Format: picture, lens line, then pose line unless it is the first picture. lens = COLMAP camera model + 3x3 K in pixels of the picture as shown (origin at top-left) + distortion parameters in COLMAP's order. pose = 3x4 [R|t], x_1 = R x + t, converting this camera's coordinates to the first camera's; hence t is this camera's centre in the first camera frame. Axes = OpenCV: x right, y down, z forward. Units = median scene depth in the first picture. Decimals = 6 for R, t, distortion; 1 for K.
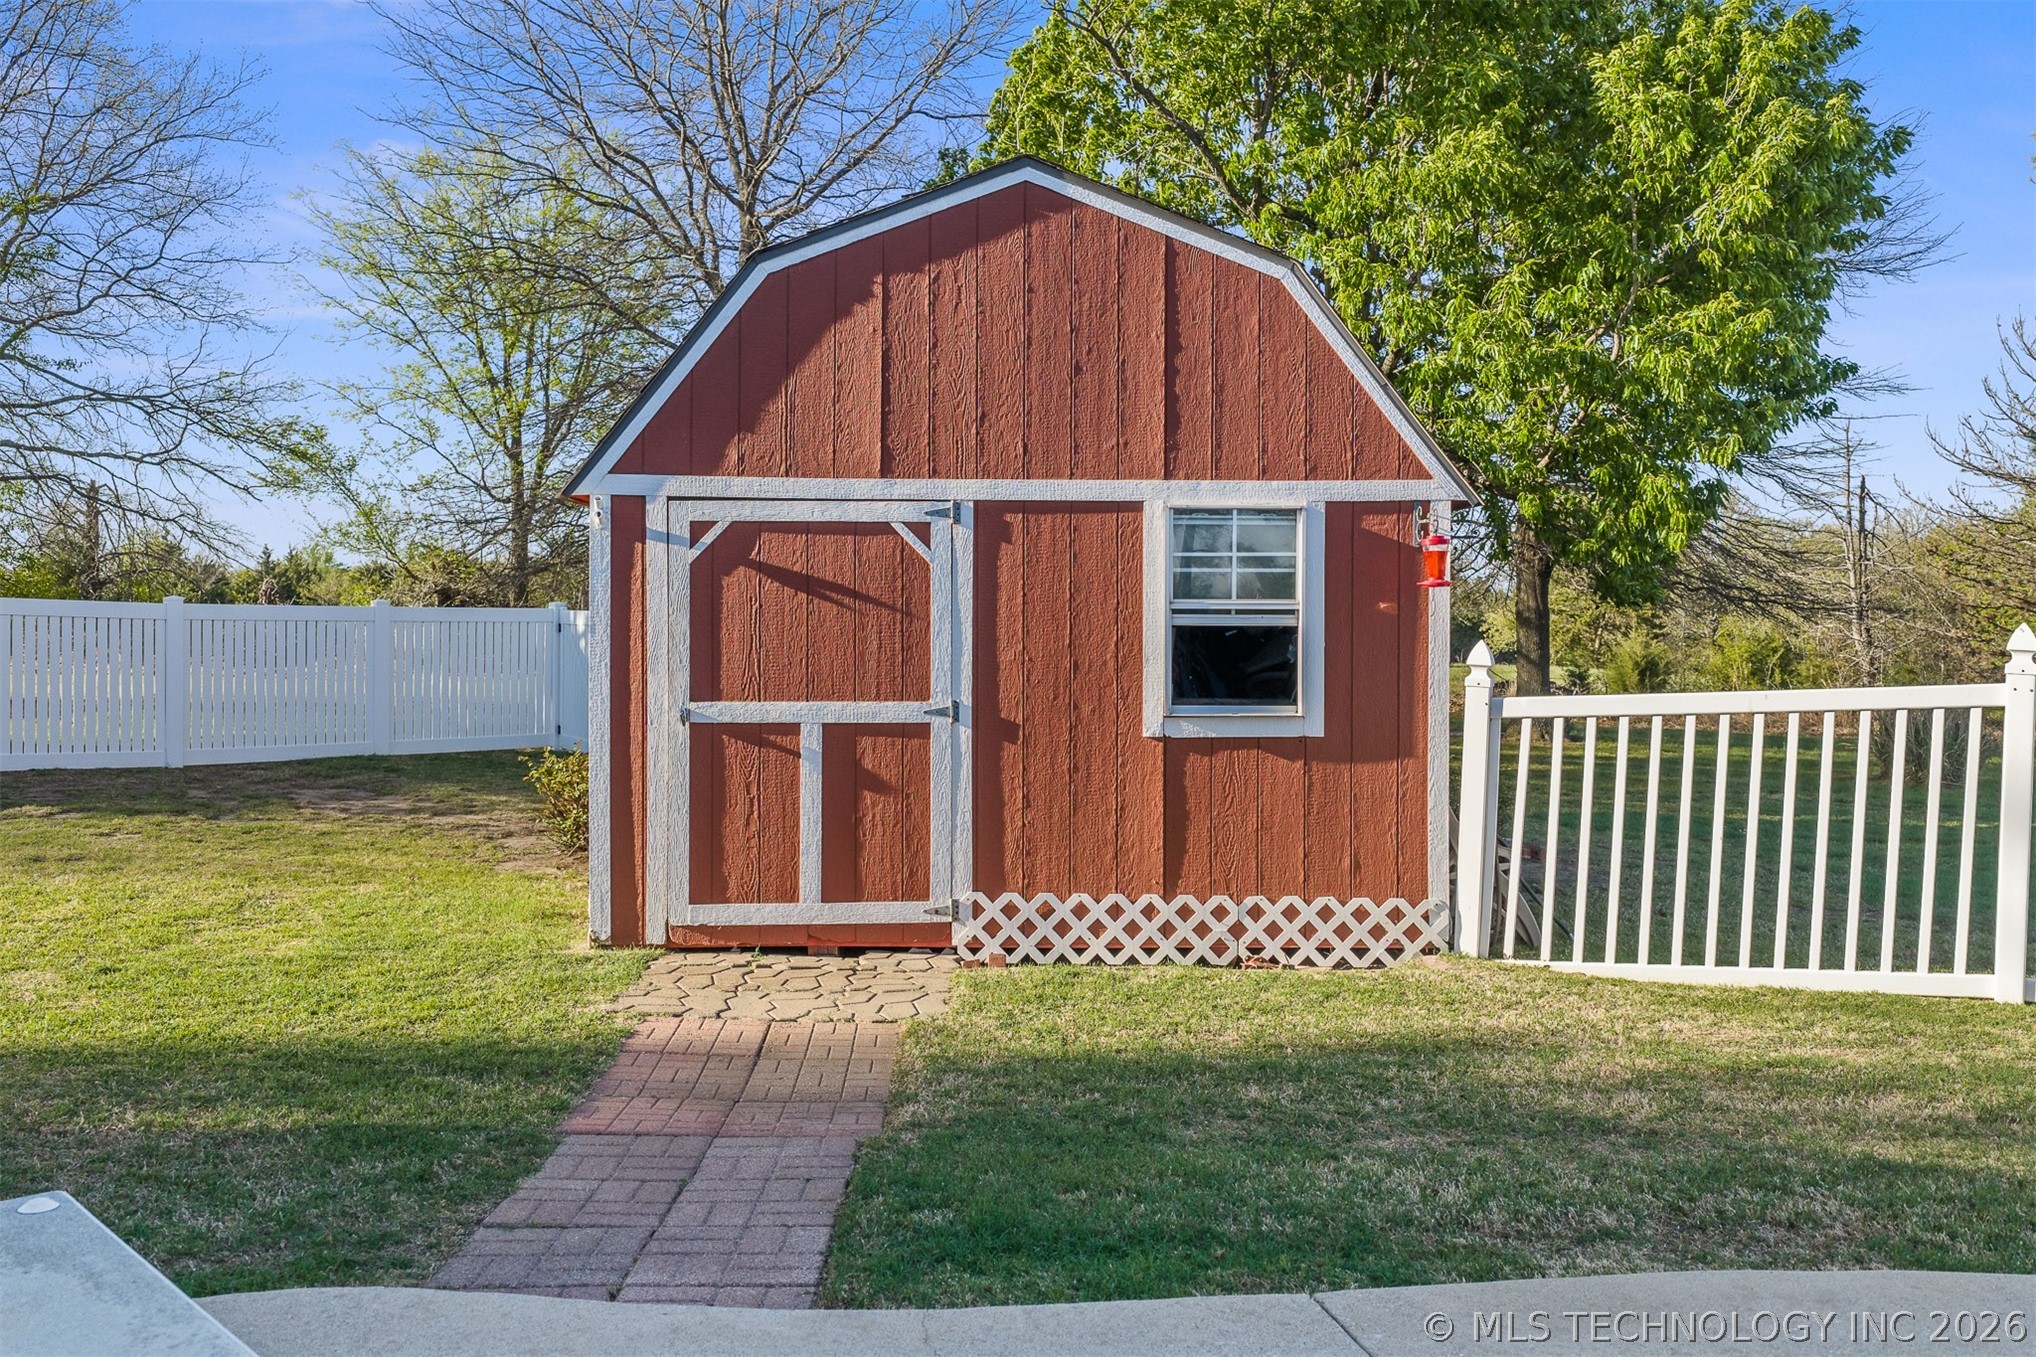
lens RADIAL K [[1697.7, 0, 1021.1], [0, 1697.7, 664.1], [0, 0, 1]] dist [0.007834, -0.017385]
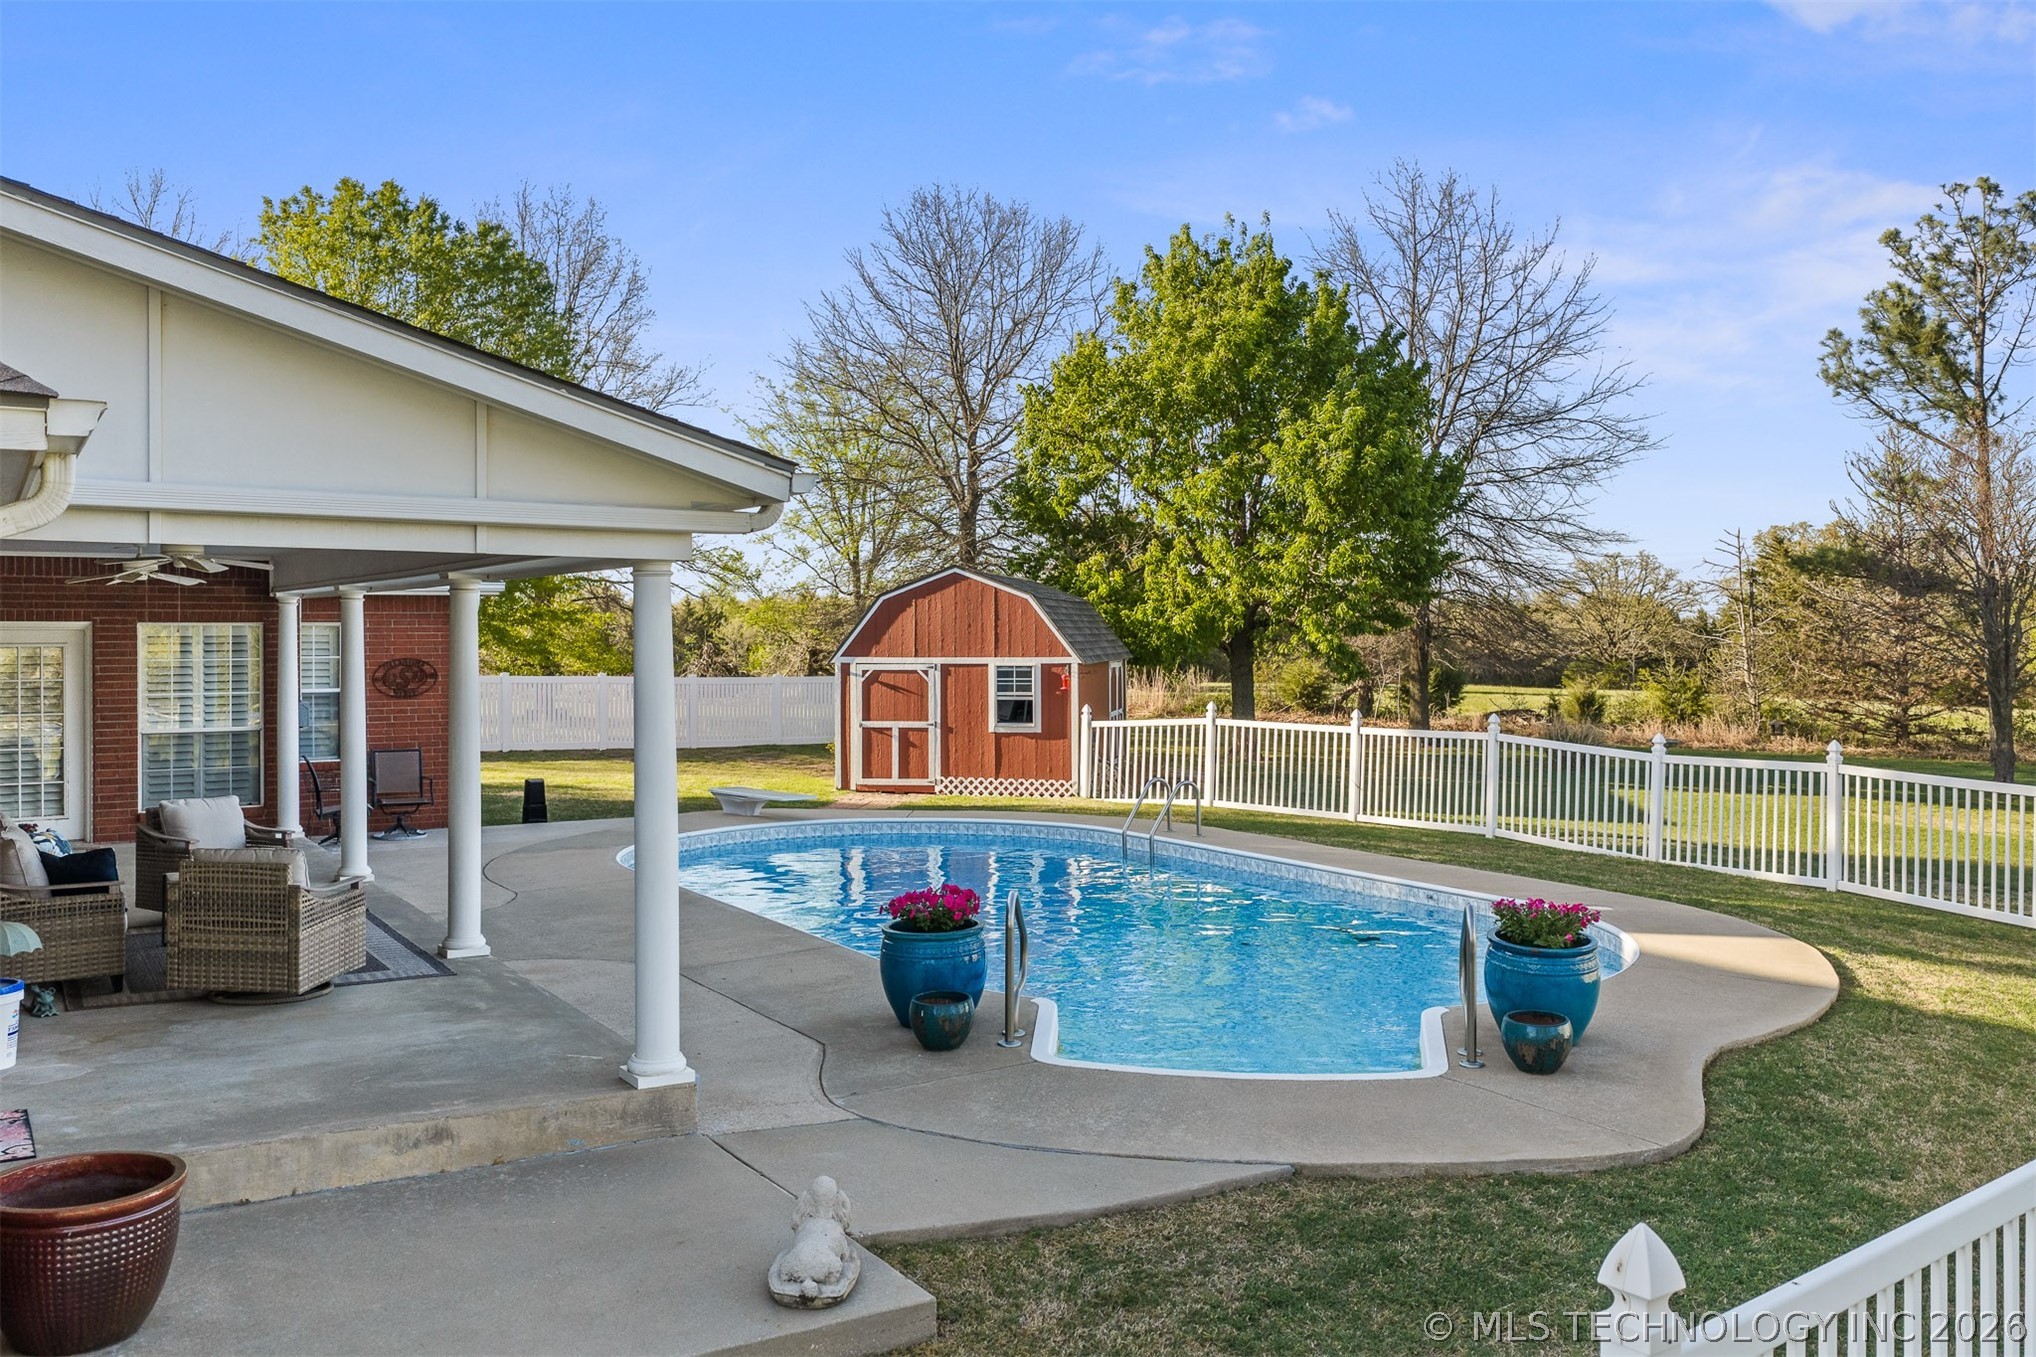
lens RADIAL K [[1697.7, 0, 1010.4], [0, 1697.7, 695.5], [0, 0, 1]] dist [0.007834, -0.017385]
pose [[0.975783, 0.001791, -0.218733, 0.868253], [-0.000276, 0.999976, 0.006955, -0.055302], [0.218740, -0.006726, 0.975760, -2.349251]]
